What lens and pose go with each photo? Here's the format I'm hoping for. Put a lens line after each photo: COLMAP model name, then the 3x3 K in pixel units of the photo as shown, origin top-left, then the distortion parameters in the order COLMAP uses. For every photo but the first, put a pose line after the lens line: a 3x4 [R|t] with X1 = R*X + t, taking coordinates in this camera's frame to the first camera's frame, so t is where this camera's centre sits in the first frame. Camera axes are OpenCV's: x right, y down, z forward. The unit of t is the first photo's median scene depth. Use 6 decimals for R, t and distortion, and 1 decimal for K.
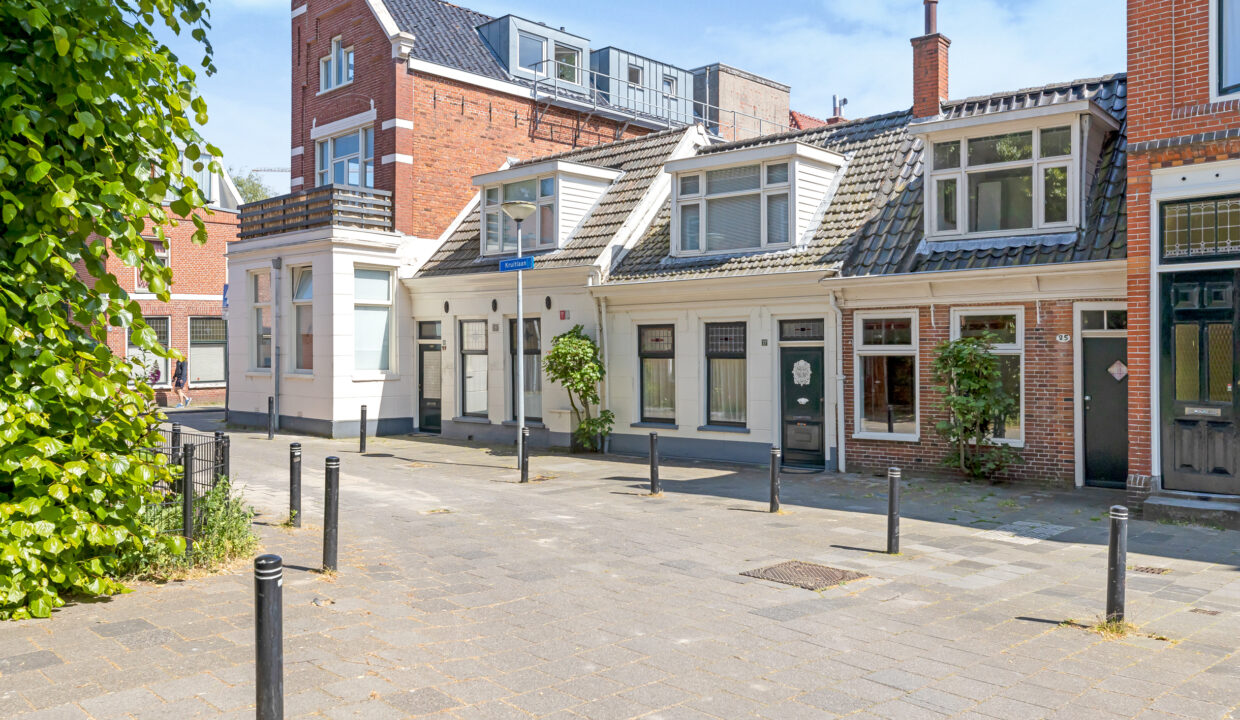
lens RADIAL K [[1002.8, 0, 620.0], [0, 1002.8, 360.0], [0, 0, 1]] dist [0.007685, 0.004128]
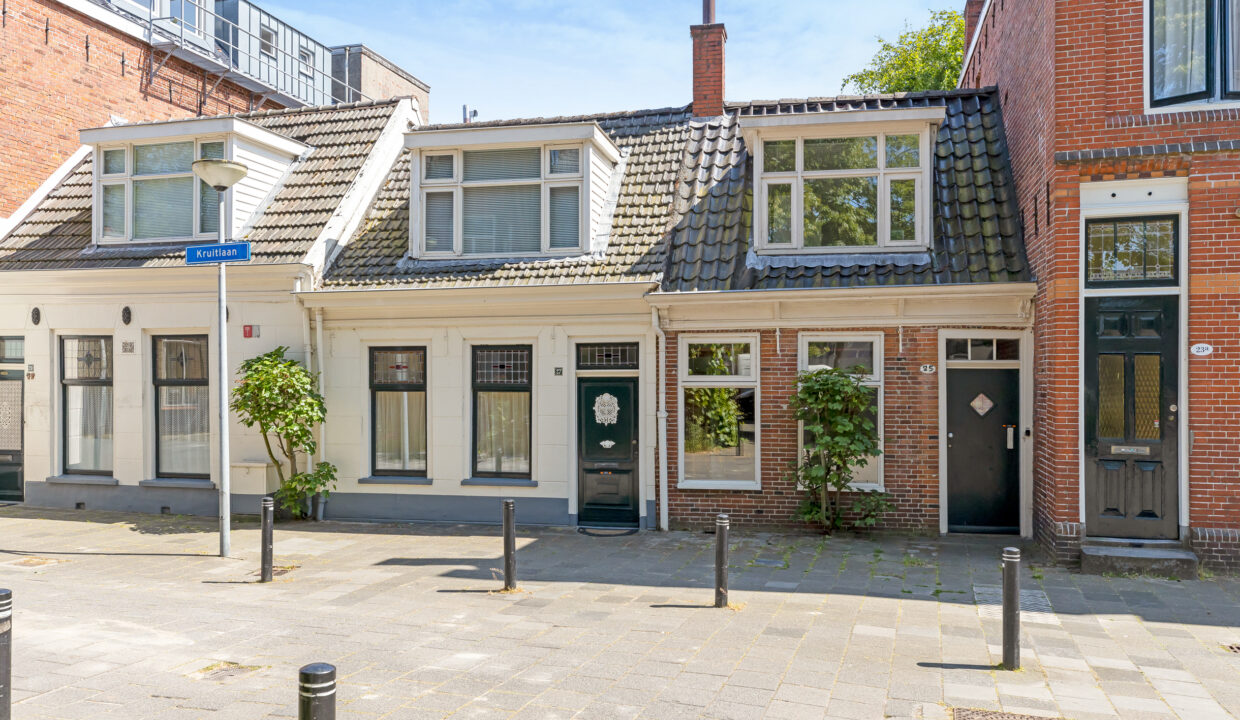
lens RADIAL K [[976.6, 0, 624.9], [0, 976.6, 383.7], [0, 0, 1]] dist [0.004106, 0.005441]
pose [[0.885010, 0.000833, 0.465570, -0.172004], [0.001329, 0.999990, -0.004316, -0.004321], [-0.465569, 0.004438, 0.885000, 0.298109]]
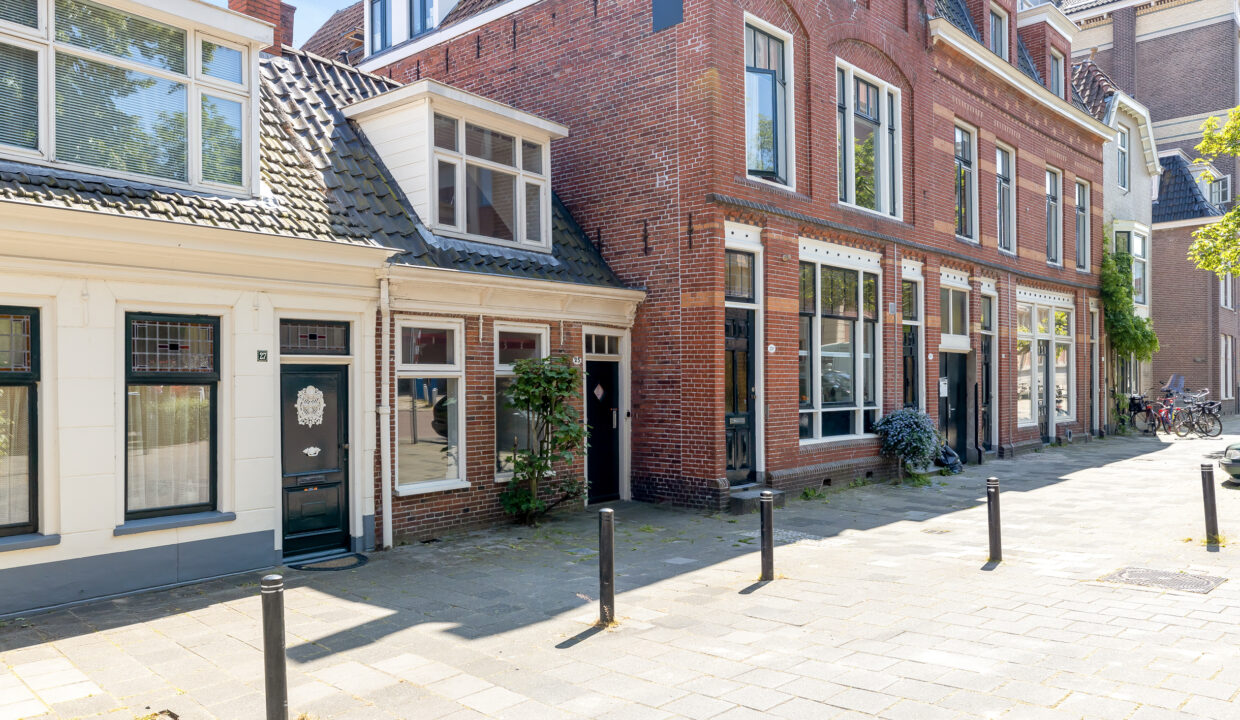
lens RADIAL K [[909.7, 0, 624.0], [0, 909.7, 385.5], [0, 0, 1]] dist [0.006429, 0.001945]
pose [[-0.027872, -0.000254, 0.999611, -0.389487], [0.017260, 0.999851, 0.000735, 0.002805], [-0.999462, 0.017274, -0.027864, 0.823708]]
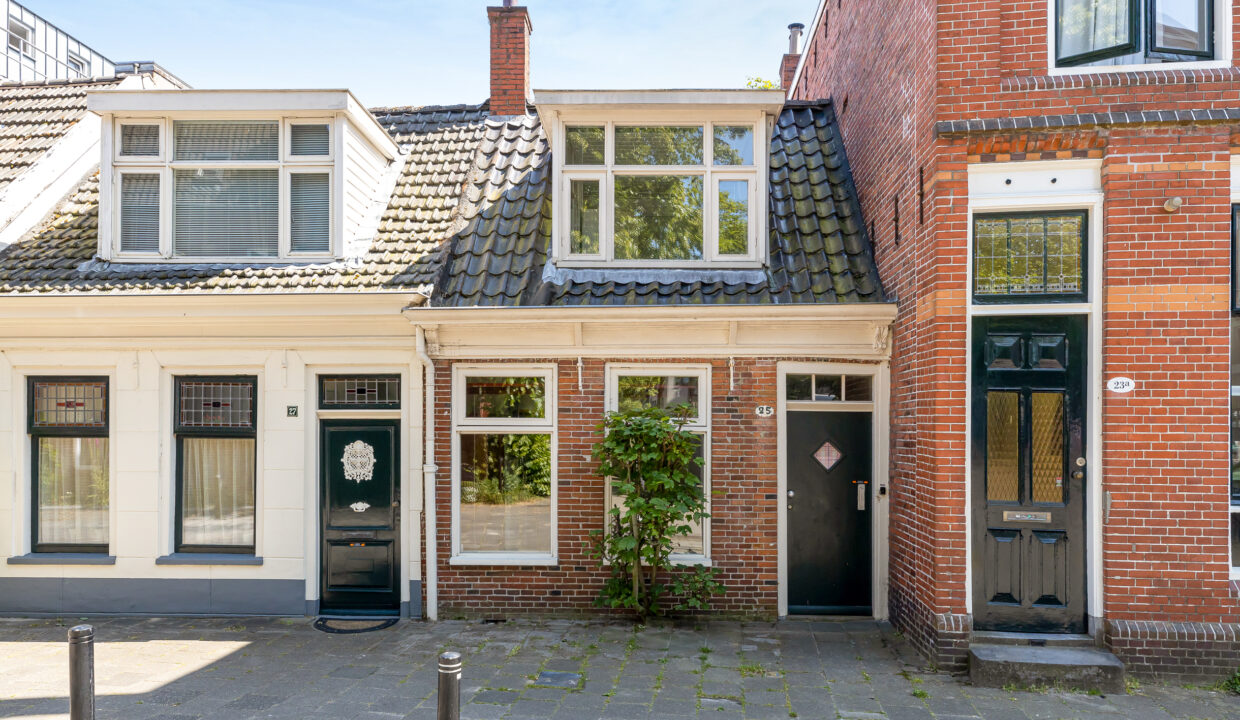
lens RADIAL K [[815.3, 0, 620.7], [0, 815.3, 427.5], [0, 0, 1]] dist [0.010404, 0.003534]
pose [[0.795825, 0.009326, 0.605455, 0.005384], [-0.002356, 0.999922, -0.012305, -0.002289], [-0.605522, 0.008367, 0.795785, 0.503805]]
